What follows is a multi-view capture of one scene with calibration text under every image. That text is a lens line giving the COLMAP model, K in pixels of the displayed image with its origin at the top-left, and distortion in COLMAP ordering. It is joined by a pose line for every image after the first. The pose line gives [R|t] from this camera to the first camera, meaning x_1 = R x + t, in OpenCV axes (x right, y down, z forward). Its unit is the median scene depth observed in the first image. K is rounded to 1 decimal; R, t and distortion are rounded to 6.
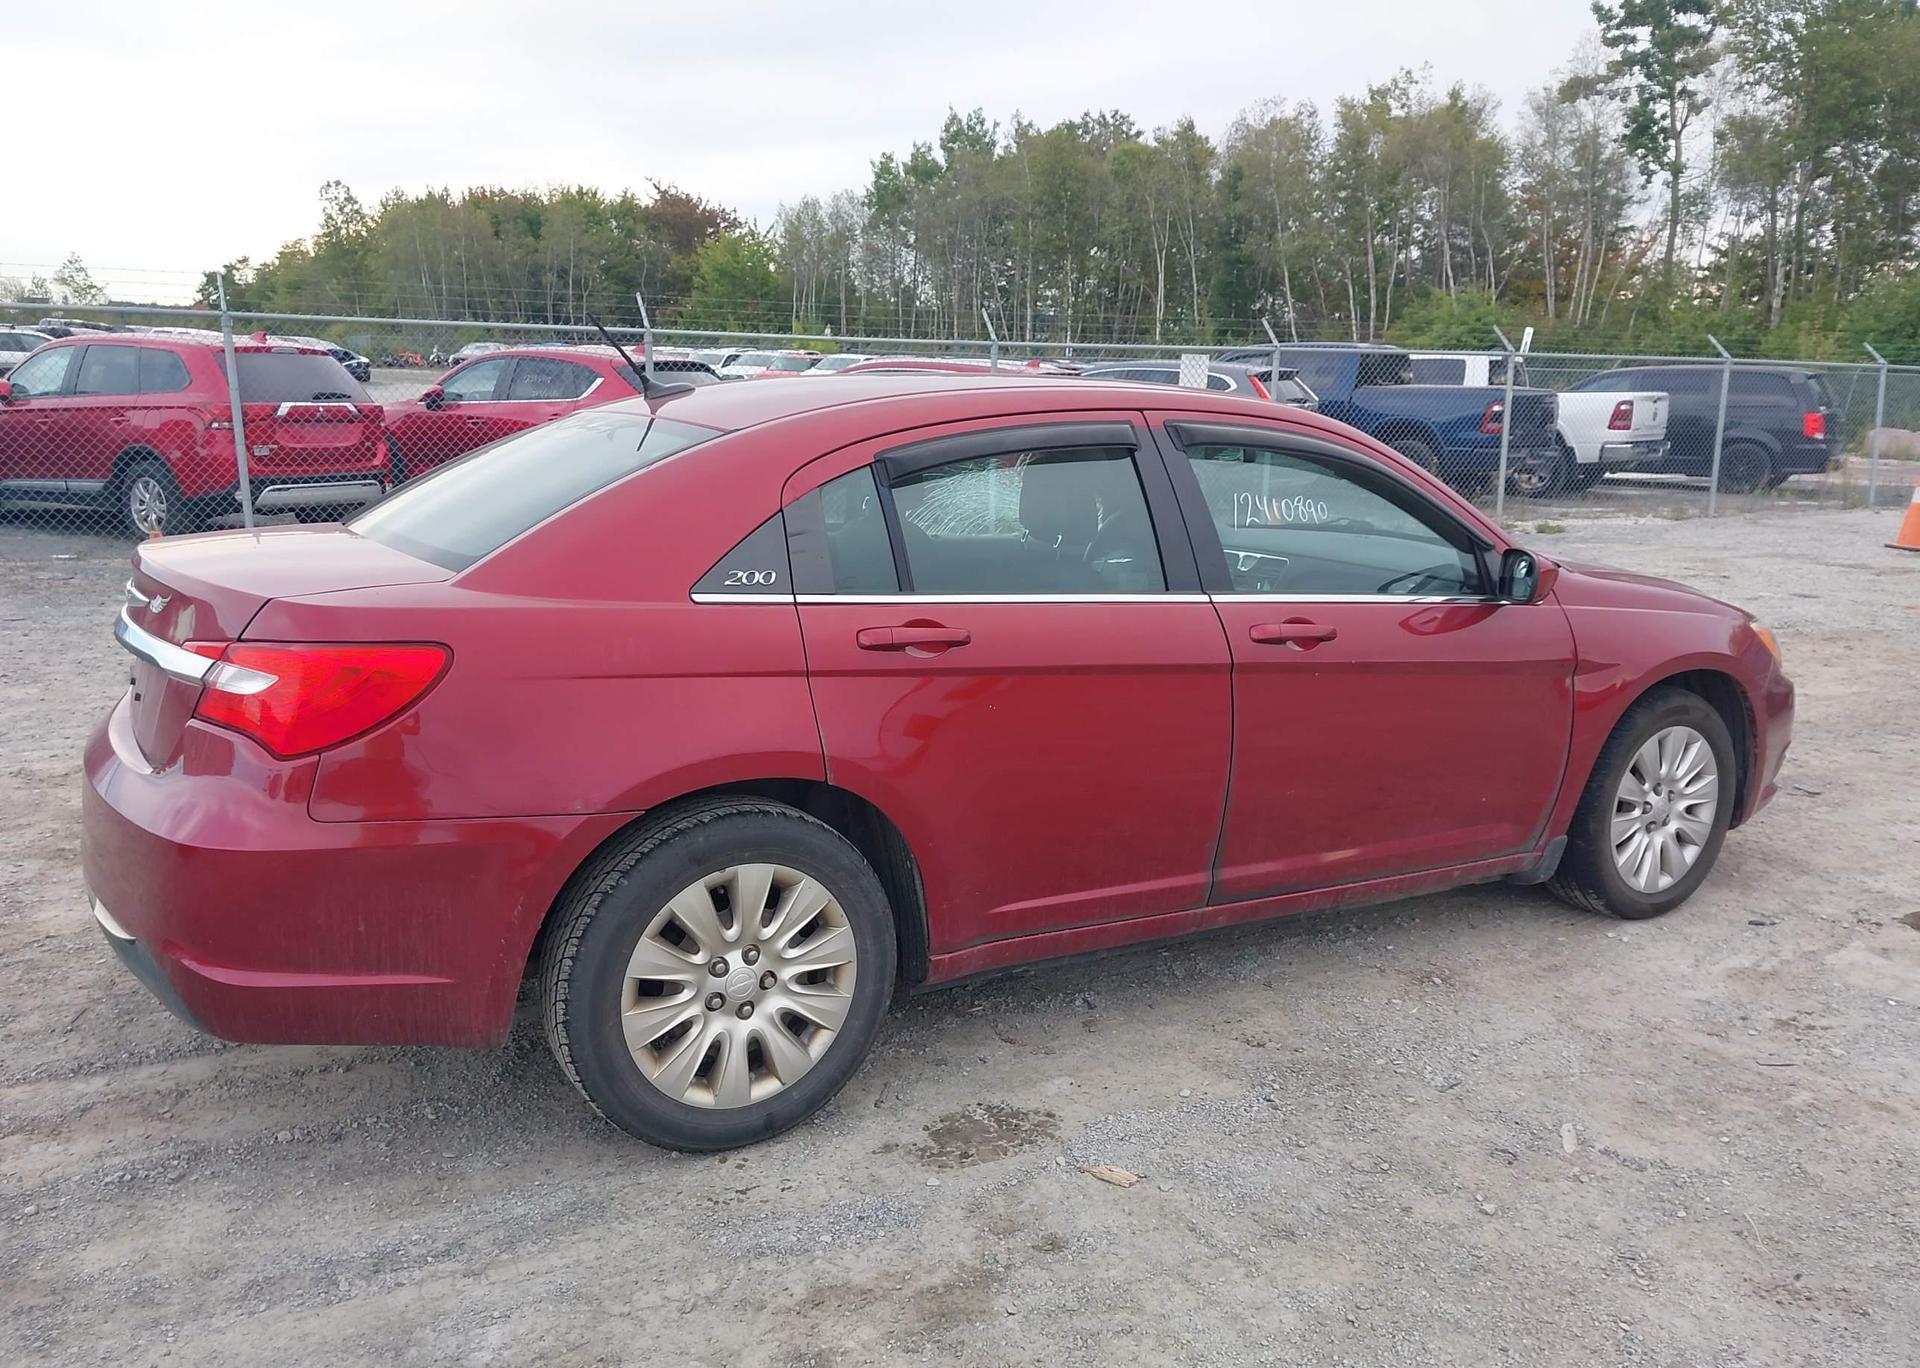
lens RADIAL K [[1462.0, 0, 1009.5], [0, 1462.0, 664.4], [0, 0, 1]] dist [0.038756, -0.042904]
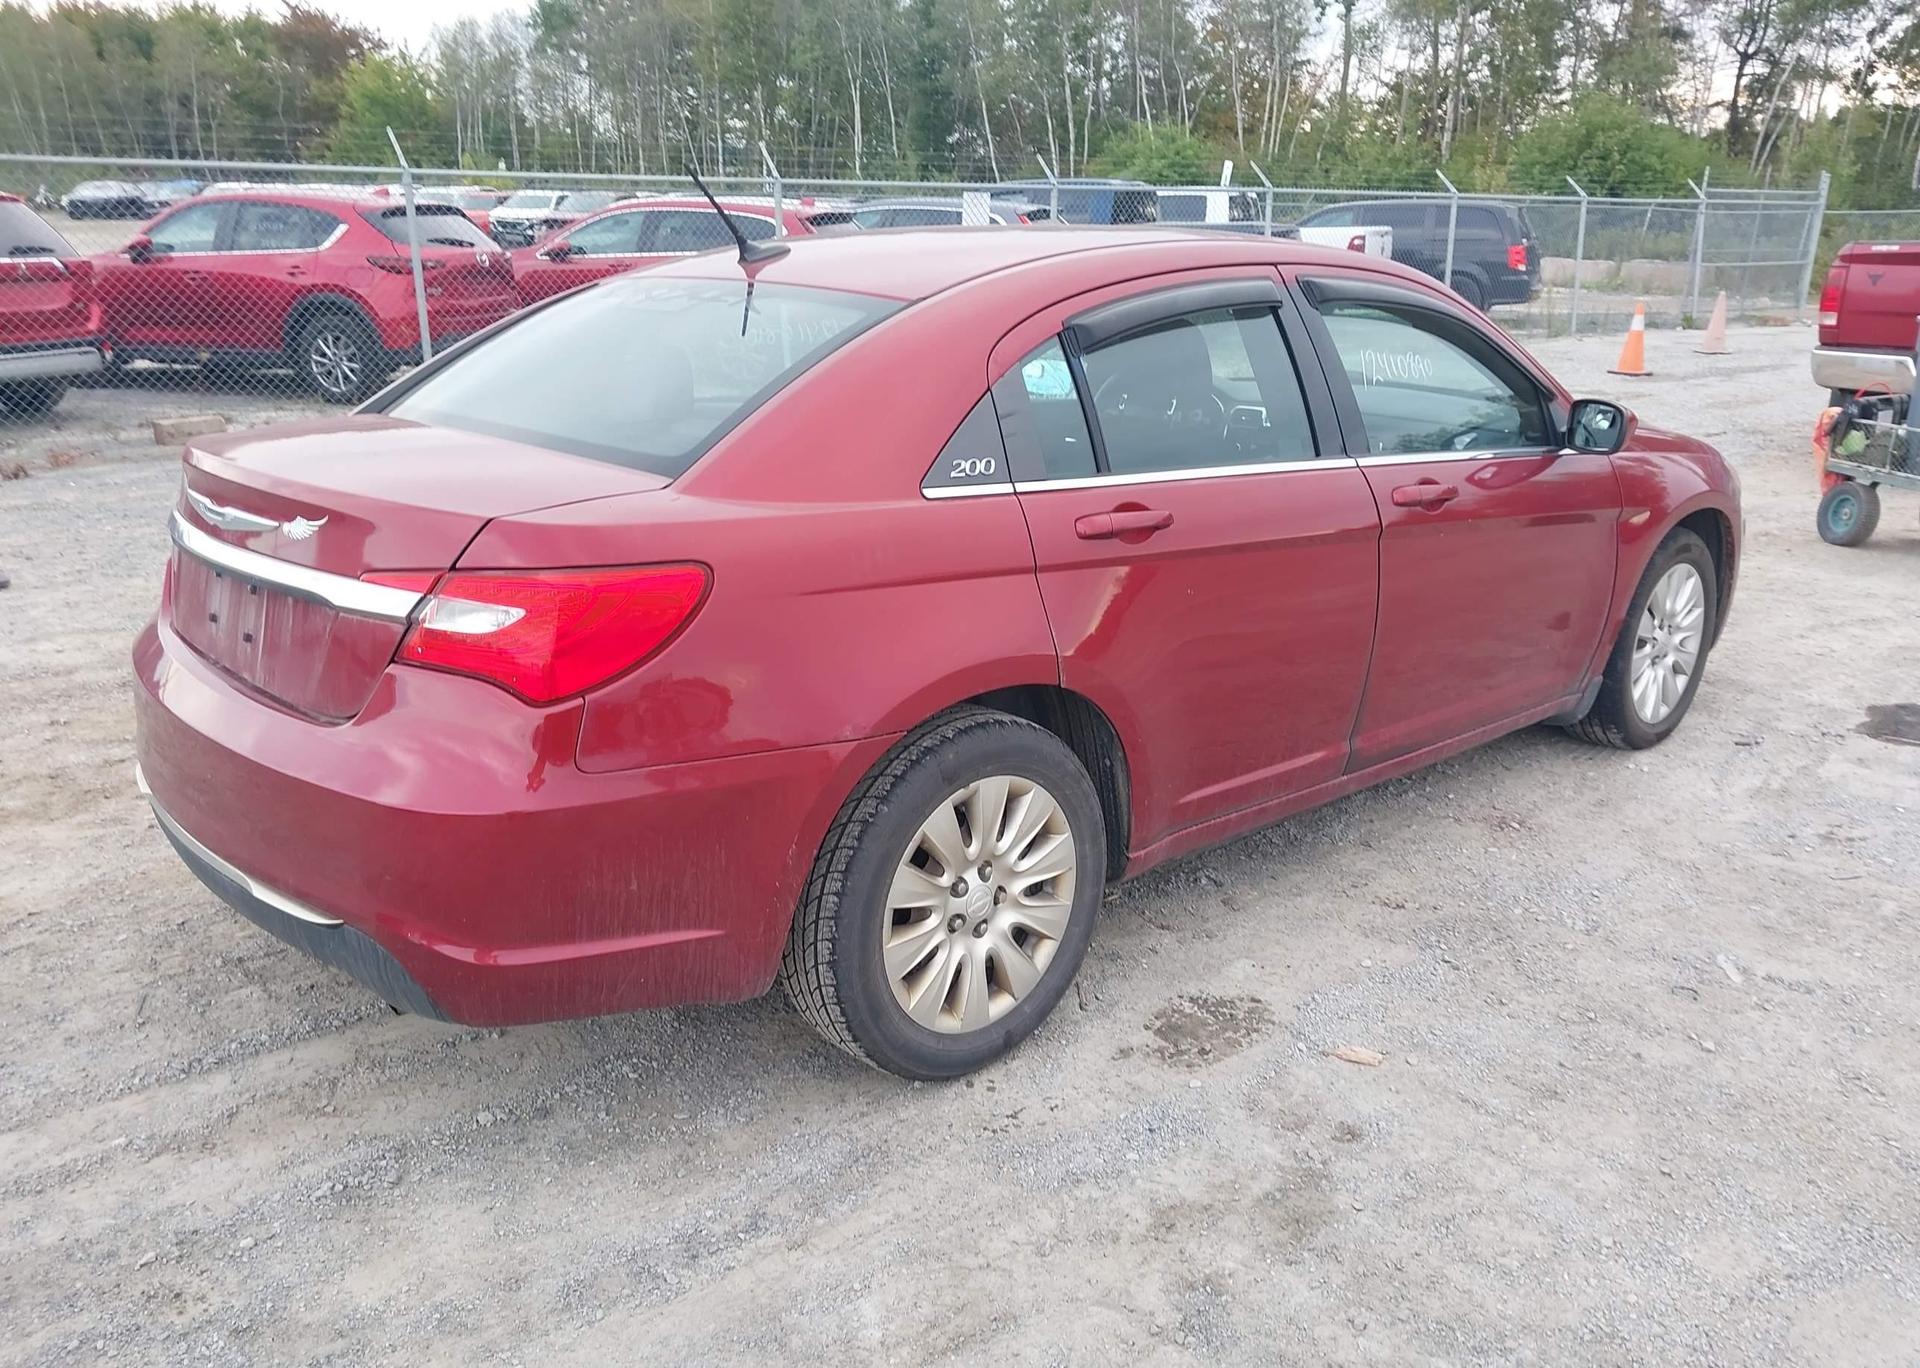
lens RADIAL K [[1462.0, 0, 977.9], [0, 1462.0, 651.3], [0, 0, 1]] dist [0.038756, -0.042904]
pose [[0.981192, -0.064286, 0.182013, -0.285185], [0.046457, 0.993843, 0.100584, -0.030194], [-0.187358, -0.090236, 0.978138, 0.080978]]
